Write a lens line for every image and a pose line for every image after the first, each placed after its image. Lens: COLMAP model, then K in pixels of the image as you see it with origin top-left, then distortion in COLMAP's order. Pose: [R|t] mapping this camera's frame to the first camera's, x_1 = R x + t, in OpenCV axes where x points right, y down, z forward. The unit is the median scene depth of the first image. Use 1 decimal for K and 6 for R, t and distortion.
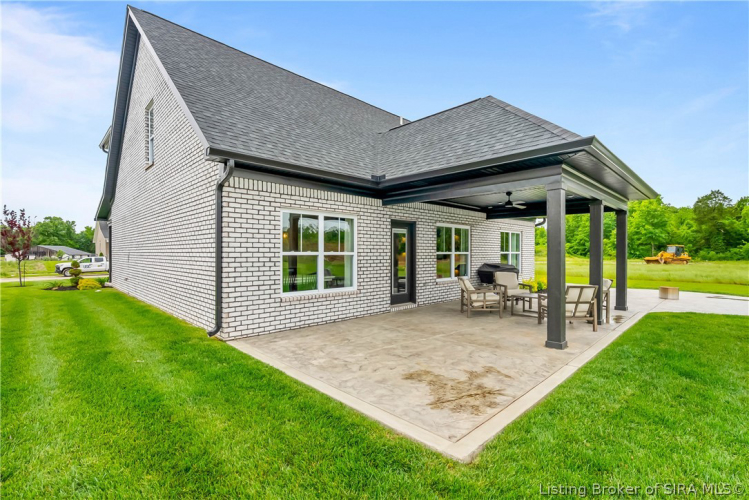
lens RADIAL K [[345.0, 0, 376.7], [0, 345.0, 251.3], [0, 0, 1]] dist [0.002065, 0.000075]
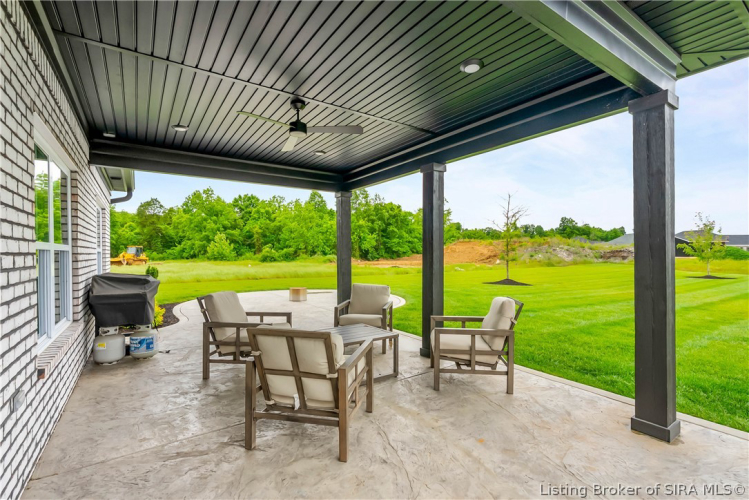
lens RADIAL K [[345.0, 0, 375.5], [0, 345.0, 252.2], [0, 0, 1]] dist [0.002065, 0.000075]
pose [[0.175295, 0.000541, 0.984516, -0.003824], [0.001187, 0.999999, -0.000761, 0.002056], [-0.984515, 0.001302, 0.175294, 0.133392]]
